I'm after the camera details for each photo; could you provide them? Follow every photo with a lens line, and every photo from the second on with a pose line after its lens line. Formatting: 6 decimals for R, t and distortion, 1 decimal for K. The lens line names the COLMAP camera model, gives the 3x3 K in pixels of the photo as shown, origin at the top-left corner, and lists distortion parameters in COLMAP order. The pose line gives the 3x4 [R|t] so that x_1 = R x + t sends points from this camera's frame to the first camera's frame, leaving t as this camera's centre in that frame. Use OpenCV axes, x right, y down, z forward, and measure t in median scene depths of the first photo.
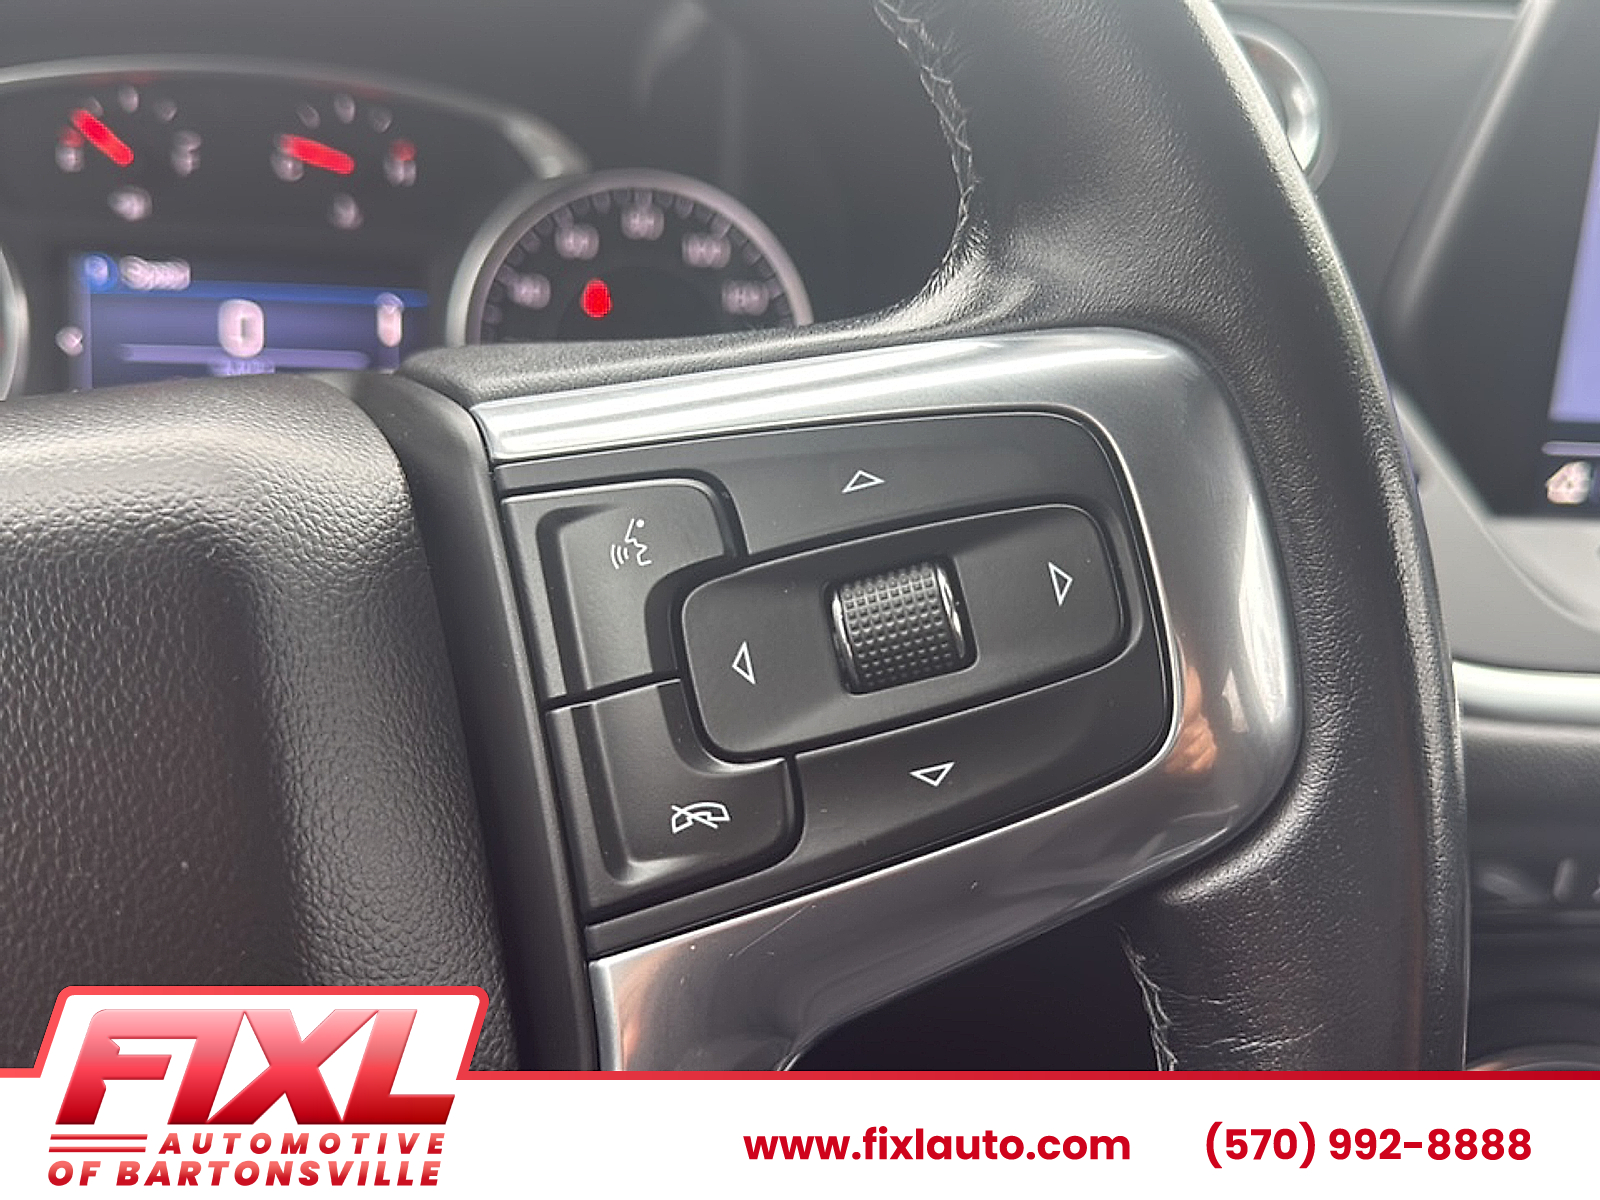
lens RADIAL K [[1583.0, 0, 800.0], [0, 1583.0, 600.0], [0, 0, 1]] dist [0.186361, -0.594035]
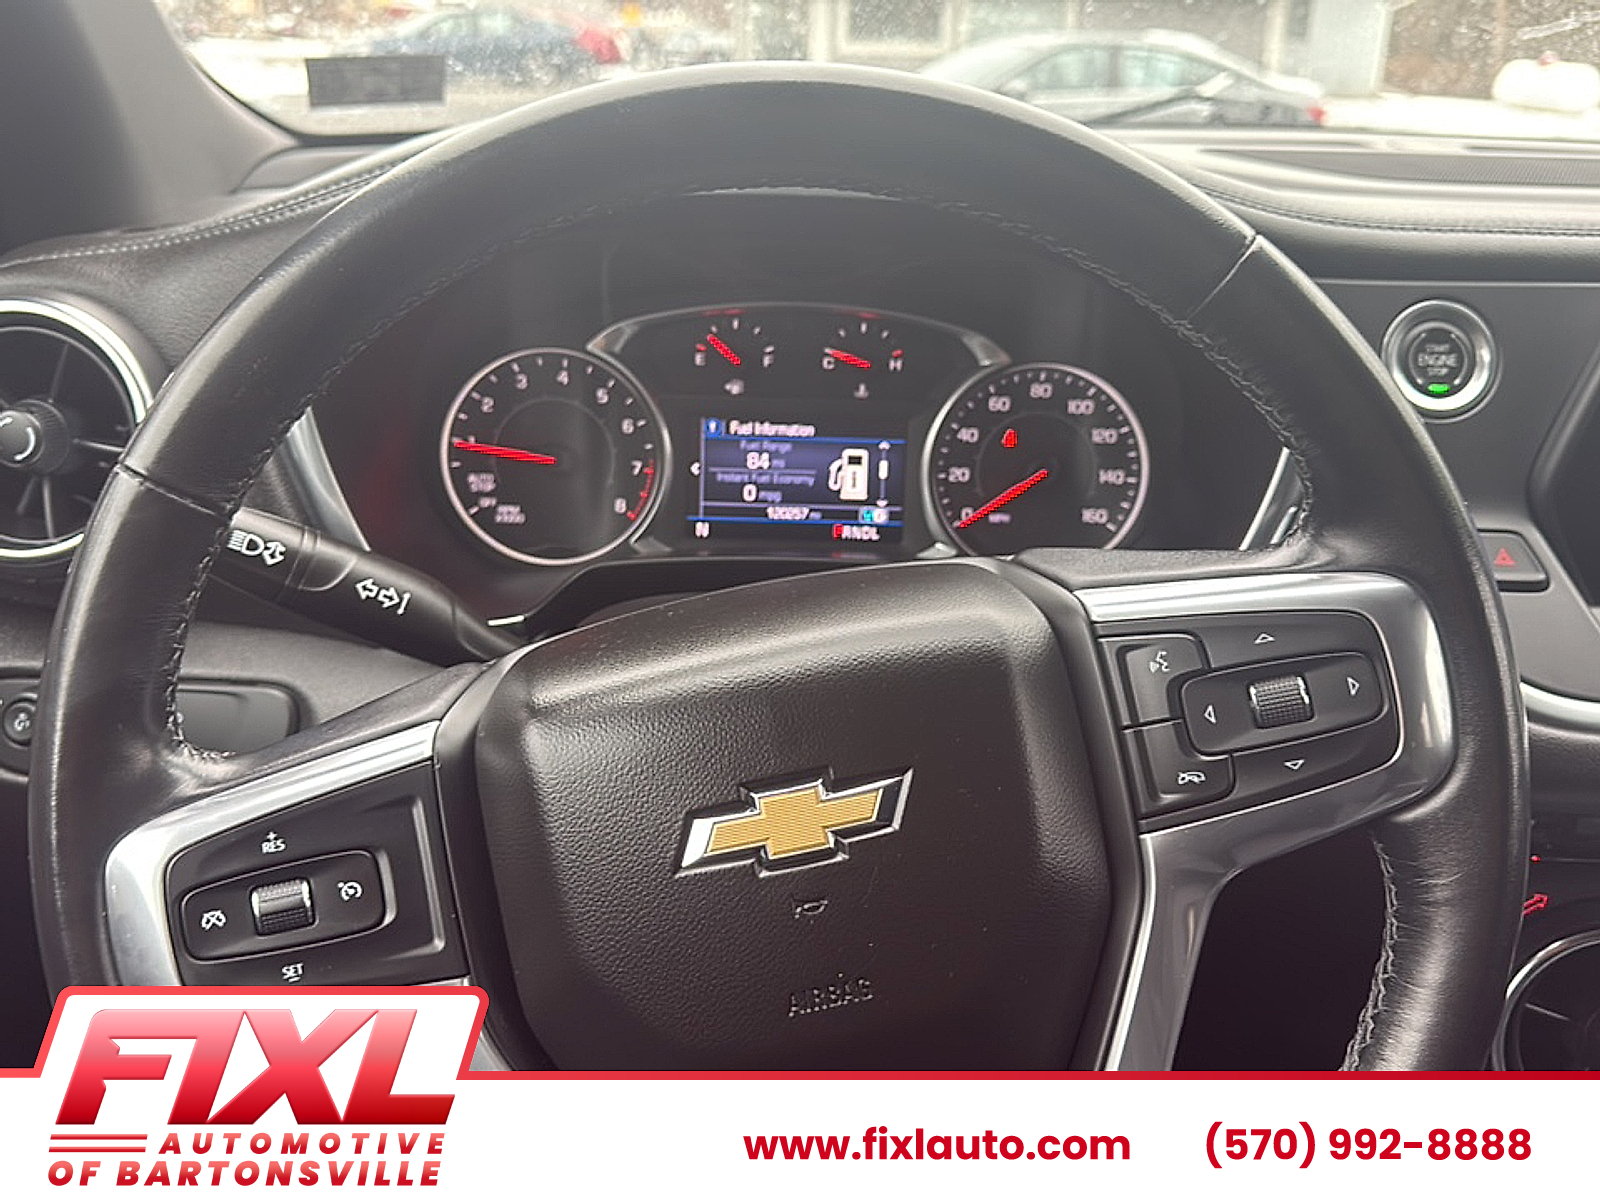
lens RADIAL K [[1469.5, 0, 797.5], [0, 1469.5, 612.0], [0, 0, 1]] dist [0.168712, -0.439147]
pose [[0.990116, 0.020299, -0.138777, -0.335765], [-0.014747, 0.999054, 0.040918, -0.192189], [0.139476, -0.038467, 0.989478, -1.264083]]
